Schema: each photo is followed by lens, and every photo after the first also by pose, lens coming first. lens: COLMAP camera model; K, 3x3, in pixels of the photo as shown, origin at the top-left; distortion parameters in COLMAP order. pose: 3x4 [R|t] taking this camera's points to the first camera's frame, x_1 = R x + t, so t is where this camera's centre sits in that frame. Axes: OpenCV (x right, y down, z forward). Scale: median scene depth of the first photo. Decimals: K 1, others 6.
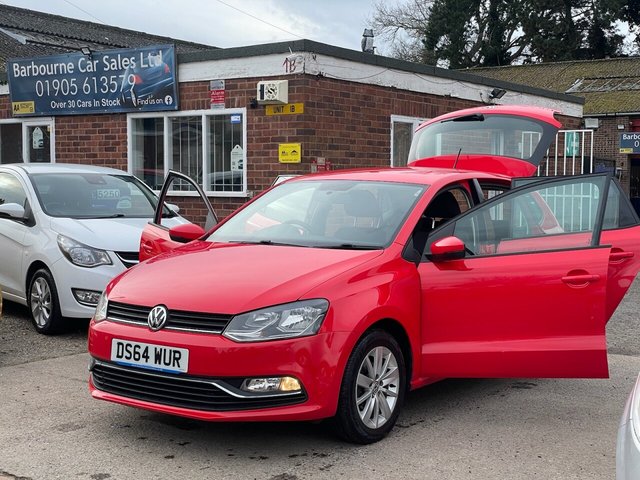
lens RADIAL K [[928.8, 0, 324.9], [0, 928.8, 237.0], [0, 0, 1]] dist [0.113431, -0.145567]
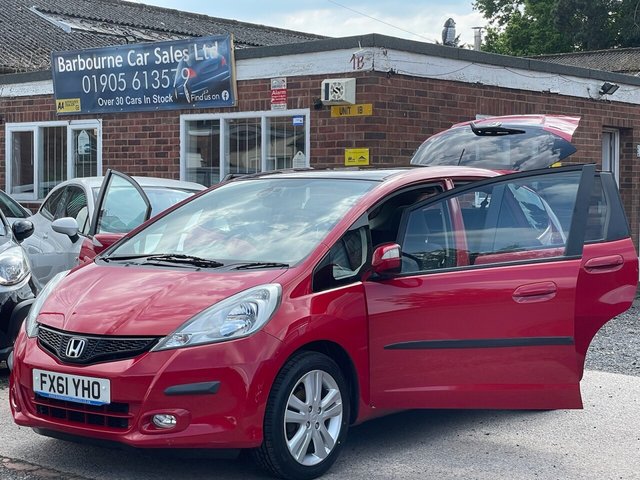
lens RADIAL K [[1169.1, 0, 326.5], [0, 1169.1, 238.1], [0, 0, 1]] dist [0.047567, 0.215701]
pose [[0.995926, 0.005578, -0.090003, 0.030408], [-0.007255, 0.999806, -0.018312, 0.005636], [0.089883, 0.018891, 0.995773, -0.105947]]
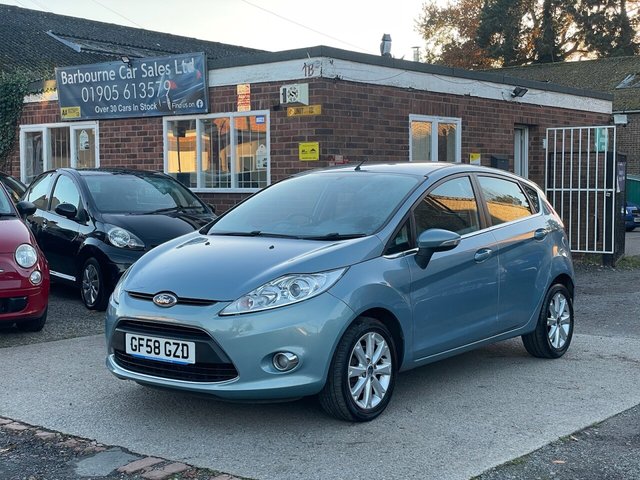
lens RADIAL K [[927.6, 0, 321.1], [0, 927.6, 228.0], [0, 0, 1]] dist [0.092855, 0.002426]
pose [[0.997613, -0.005185, -0.068865, 0.043156], [0.004587, 0.999950, -0.008837, 0.006481], [0.068907, 0.008500, 0.997587, -0.056103]]
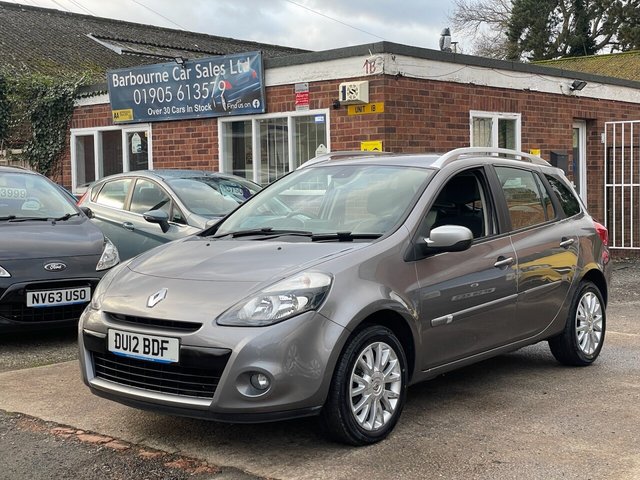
lens RADIAL K [[927.6, 0, 321.1], [0, 927.6, 228.0], [0, 0, 1]] dist [0.092855, 0.002426]
pose [[0.995124, -0.019202, -0.096745, 0.004541], [0.018571, 0.999800, -0.007412, 0.003044], [0.096868, 0.005579, 0.995282, -0.037483]]
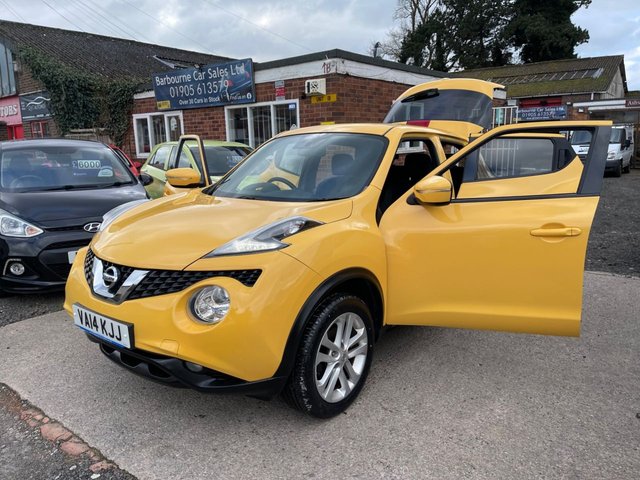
lens RADIAL K [[472.2, 0, 316.9], [0, 472.2, 243.3], [0, 0, 1]] dist [0.027285, -0.003984]
pose [[0.997887, -0.017385, -0.062605, -0.009239], [0.026670, 0.988222, 0.150685, -0.019010], [0.059248, -0.152036, 0.986598, 0.181980]]
